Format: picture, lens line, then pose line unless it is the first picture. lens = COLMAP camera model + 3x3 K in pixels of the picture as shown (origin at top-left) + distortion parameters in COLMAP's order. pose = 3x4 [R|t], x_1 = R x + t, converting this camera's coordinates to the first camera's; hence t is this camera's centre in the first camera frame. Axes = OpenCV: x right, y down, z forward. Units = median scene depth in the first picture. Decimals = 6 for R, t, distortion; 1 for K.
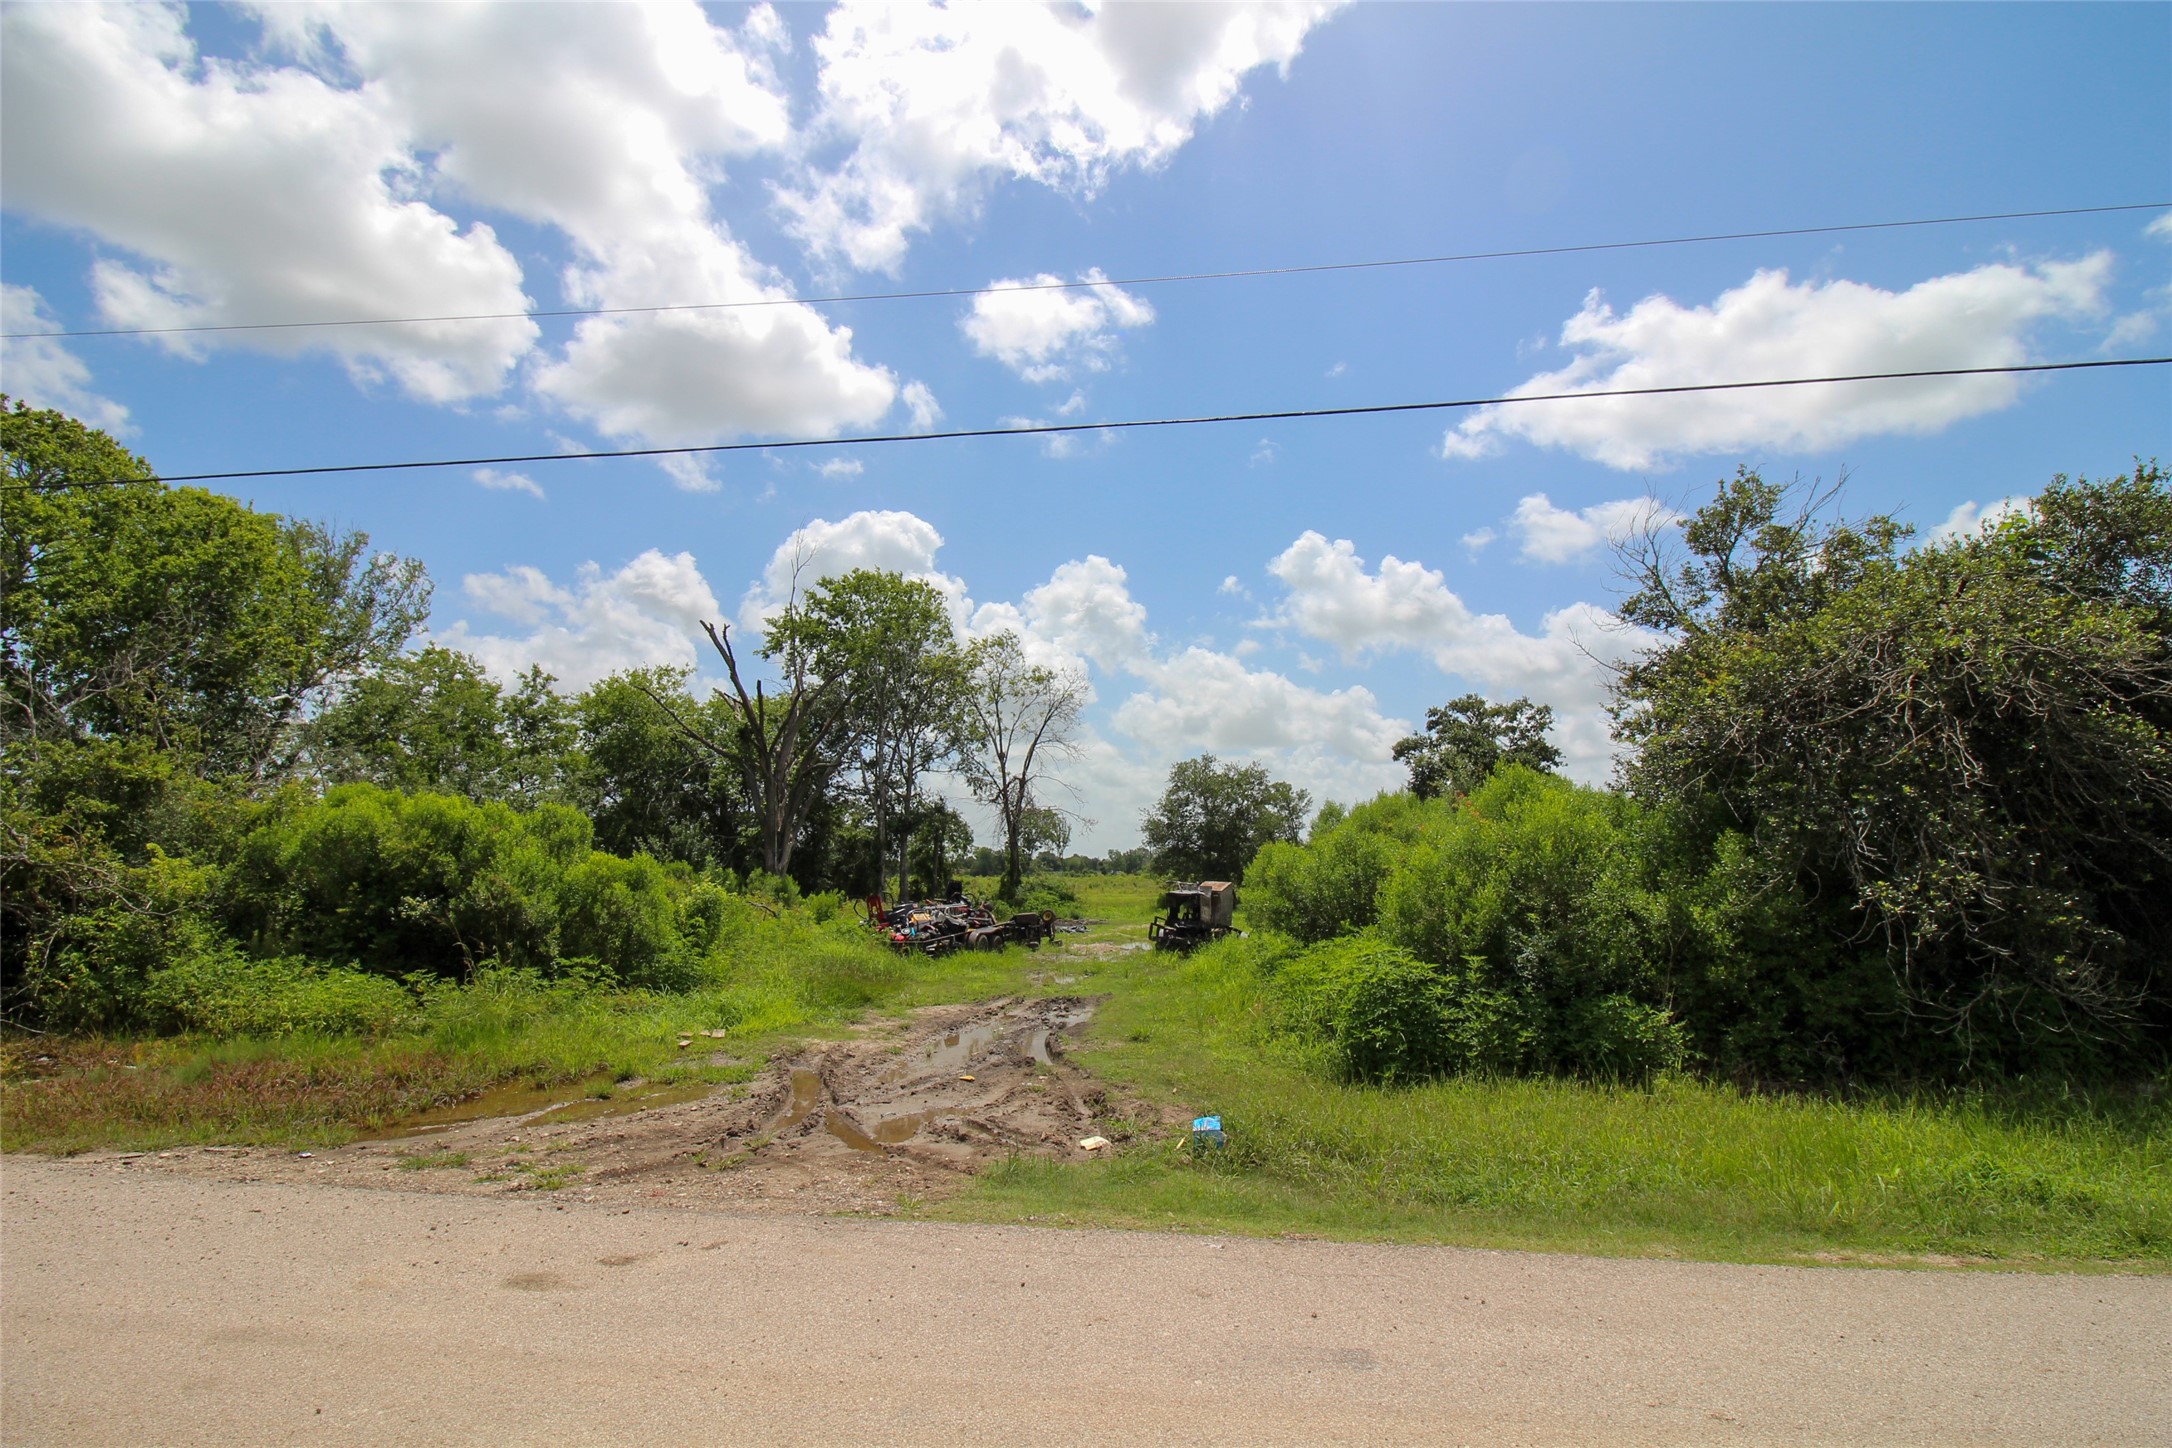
lens RADIAL K [[1239.0, 0, 1086.0], [0, 1239.0, 724.0], [0, 0, 1]] dist [-0.034902, -0.001556]
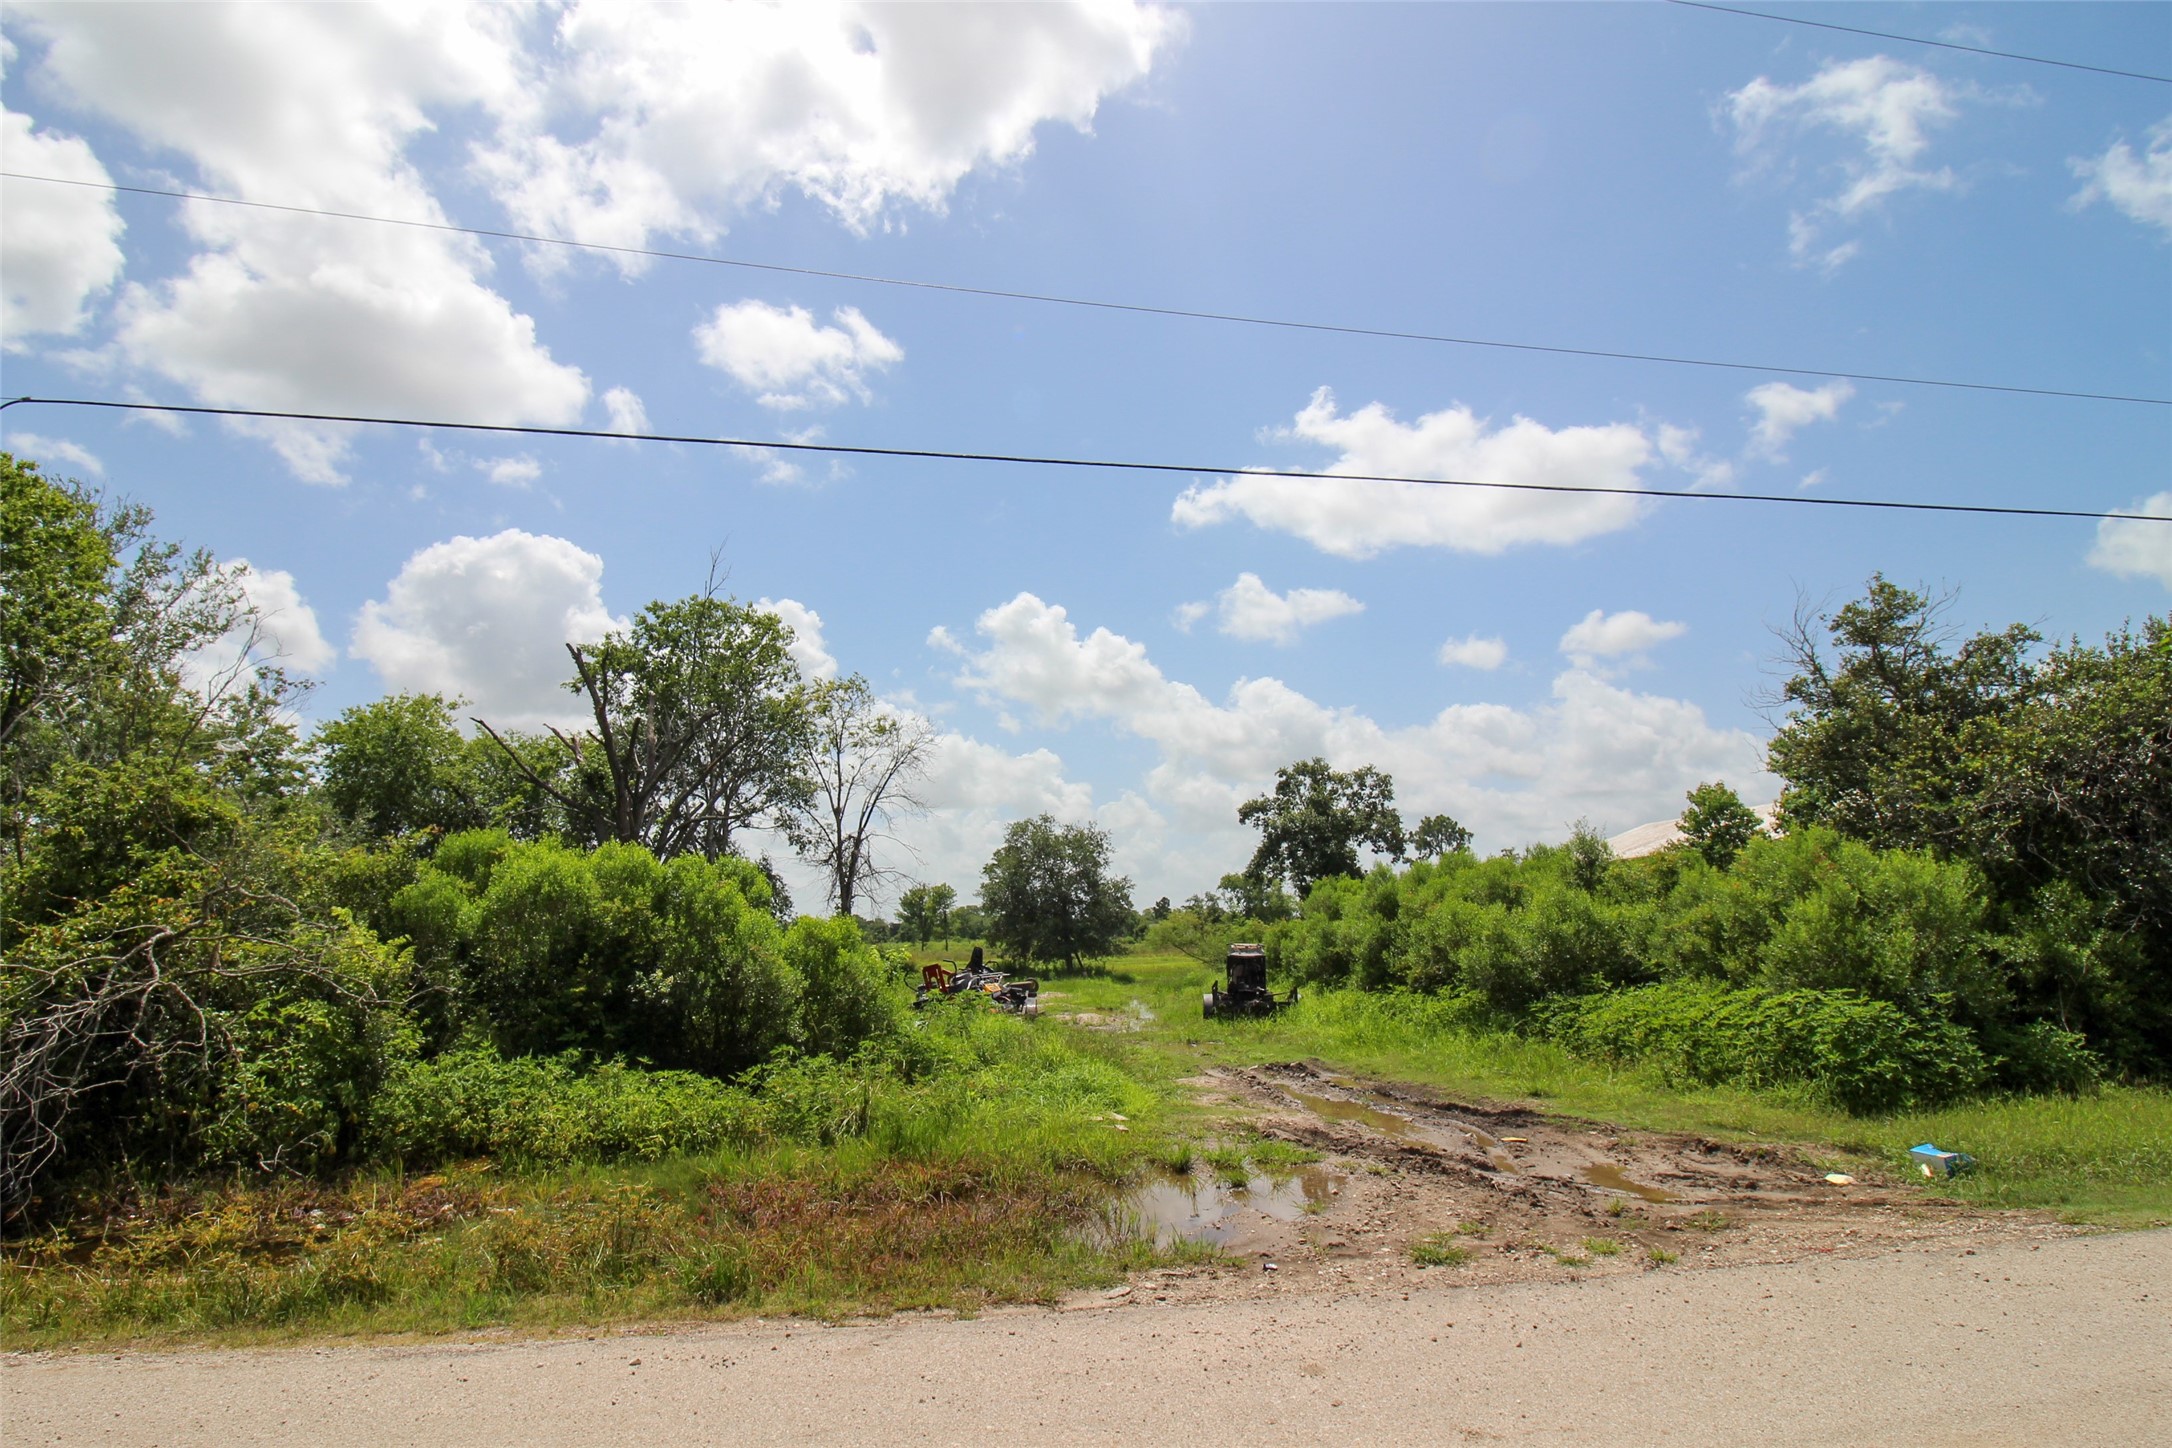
lens RADIAL K [[1283.6, 0, 1086.0], [0, 1283.6, 724.0], [0, 0, 1]] dist [-0.000625, -0.032855]
pose [[0.930486, 0.041690, 0.363947, -0.170706], [-0.023376, 0.998236, -0.054583, 0.006035], [-0.365580, 0.042281, 0.929819, 0.035944]]
